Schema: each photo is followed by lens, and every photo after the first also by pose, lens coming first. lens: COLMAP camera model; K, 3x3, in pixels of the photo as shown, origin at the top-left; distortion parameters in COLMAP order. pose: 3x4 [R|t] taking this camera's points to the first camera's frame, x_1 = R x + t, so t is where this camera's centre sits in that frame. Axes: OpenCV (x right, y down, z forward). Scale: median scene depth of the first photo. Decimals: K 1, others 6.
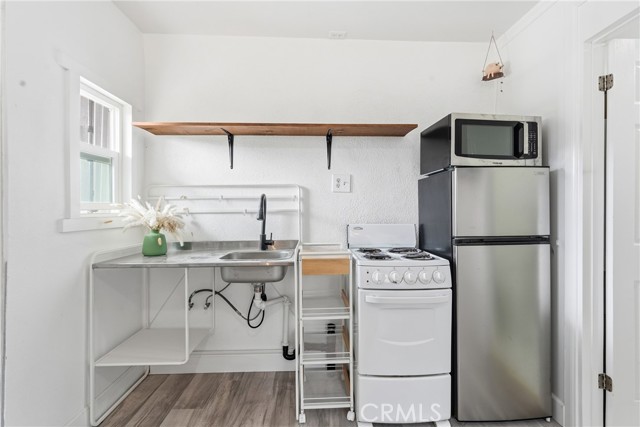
lens RADIAL K [[283.7, 0, 319.9], [0, 283.7, 211.1], [0, 0, 1]] dist [-0.003056, 0.000281]
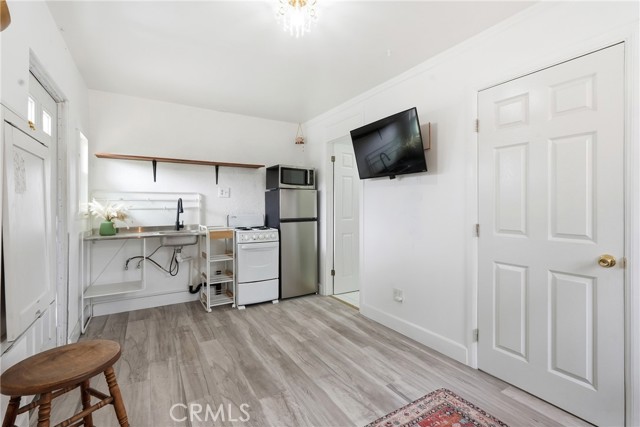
lens RADIAL K [[283.7, 0, 319.9], [0, 283.7, 209.1], [0, 0, 1]] dist [-0.003056, 0.000281]
pose [[0.866627, -0.002665, 0.498950, -0.332713], [0.001361, 0.999995, 0.002978, 0.003692], [-0.498955, -0.001902, 0.866626, -0.980015]]
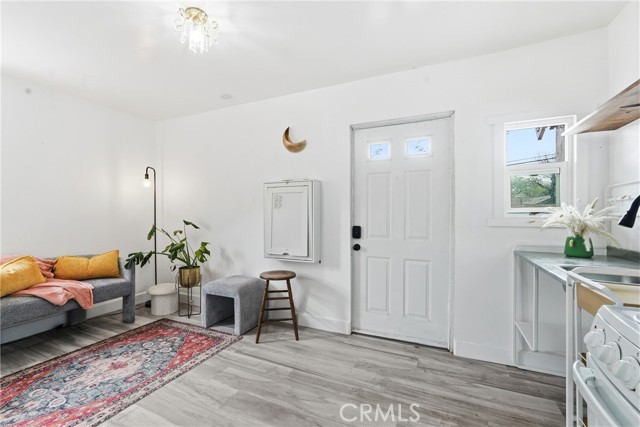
lens RADIAL K [[283.7, 0, 323.0], [0, 283.7, 215.2], [0, 0, 1]] dist [-0.003056, 0.000281]
pose [[-0.430192, 0.010094, -0.902681, 0.767400], [0.000525, 0.999940, 0.010931, -0.007230], [0.902737, 0.004228, -0.430171, 0.675727]]
